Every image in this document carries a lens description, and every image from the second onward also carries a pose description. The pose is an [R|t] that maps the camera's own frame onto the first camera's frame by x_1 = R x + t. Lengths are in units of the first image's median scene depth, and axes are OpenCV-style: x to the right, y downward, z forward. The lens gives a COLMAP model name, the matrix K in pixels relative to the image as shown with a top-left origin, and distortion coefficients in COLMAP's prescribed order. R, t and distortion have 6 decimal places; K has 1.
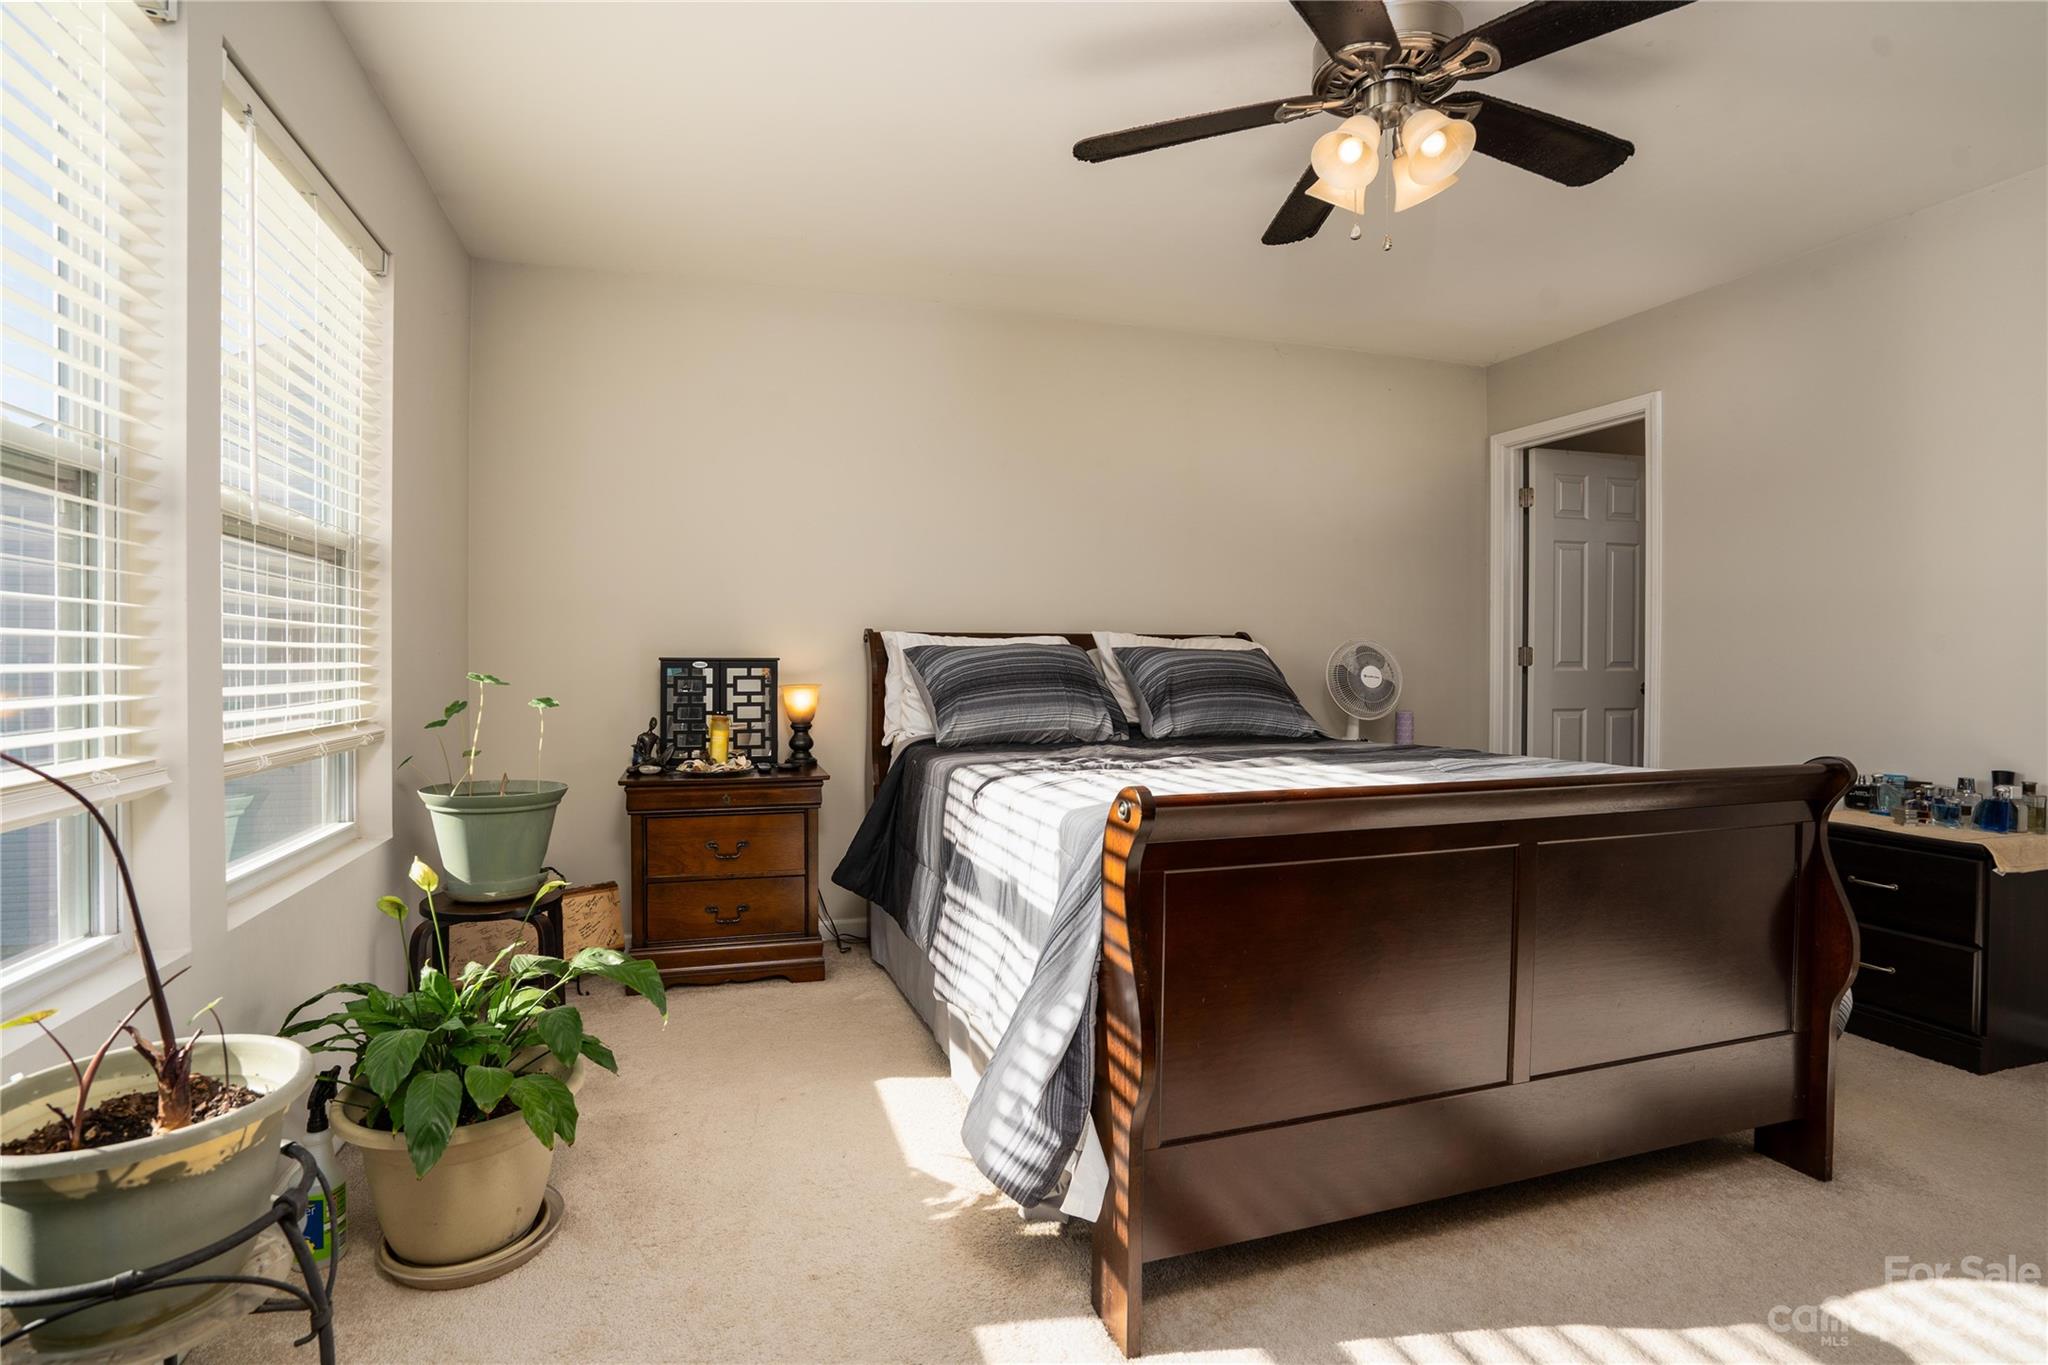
lens RADIAL K [[954.1, 0, 1021.8], [0, 954.1, 691.3], [0, 0, 1]] dist [-0.066893, 0.029003]
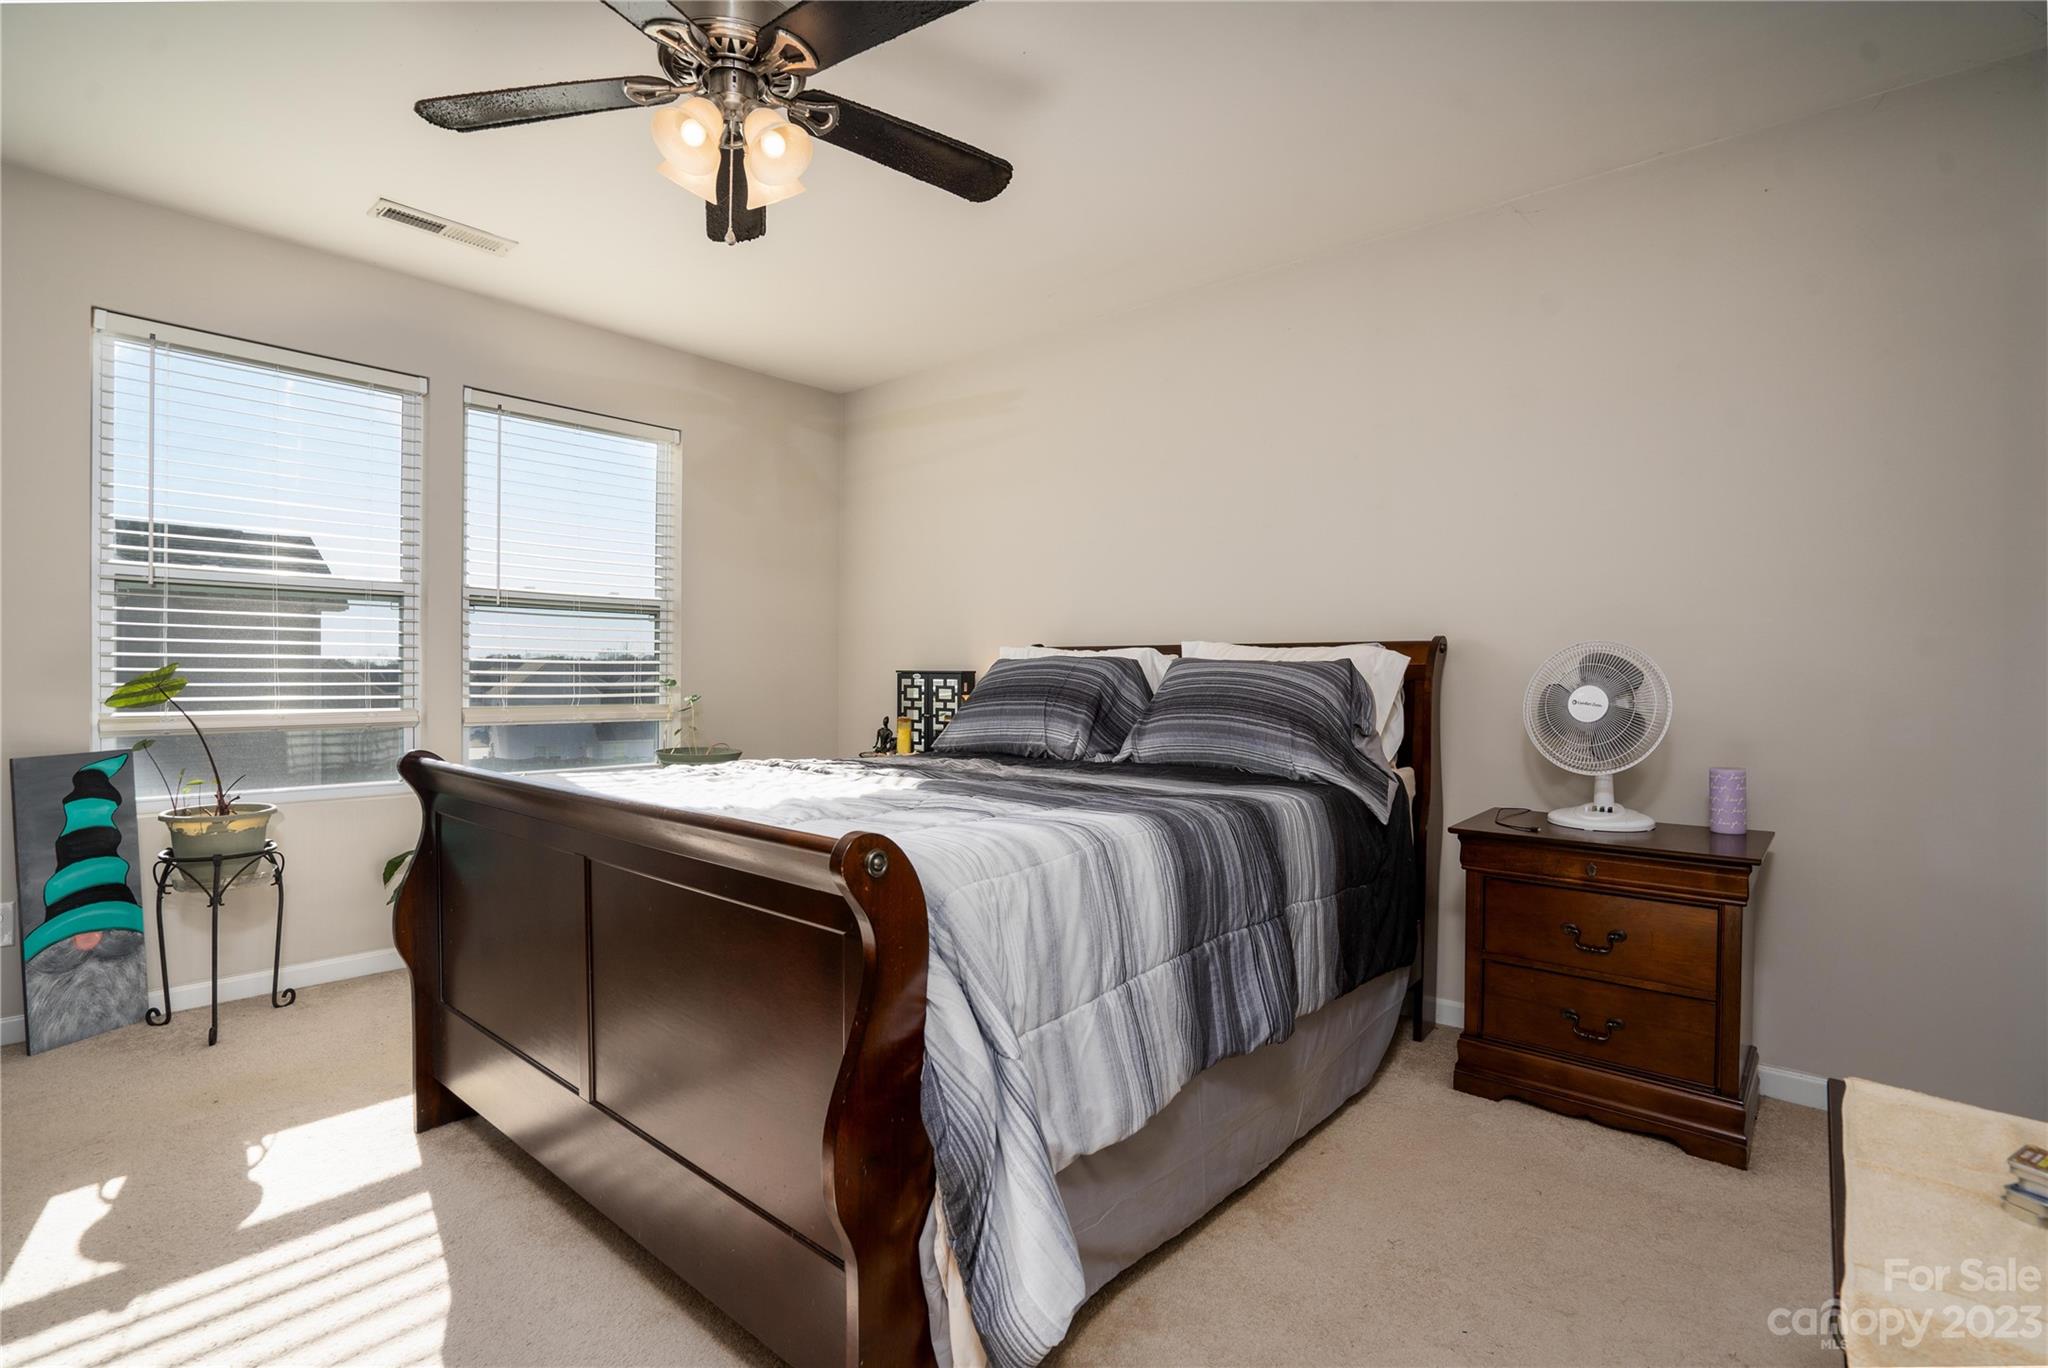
lens RADIAL K [[954.1, 0, 1021.8], [0, 954.1, 692.8], [0, 0, 1]] dist [-0.066893, 0.029003]
pose [[0.571386, 0.020440, -0.820427, 0.772914], [-0.033446, 0.999439, 0.001606, -0.012707], [0.820000, 0.026522, 0.571749, 0.398809]]
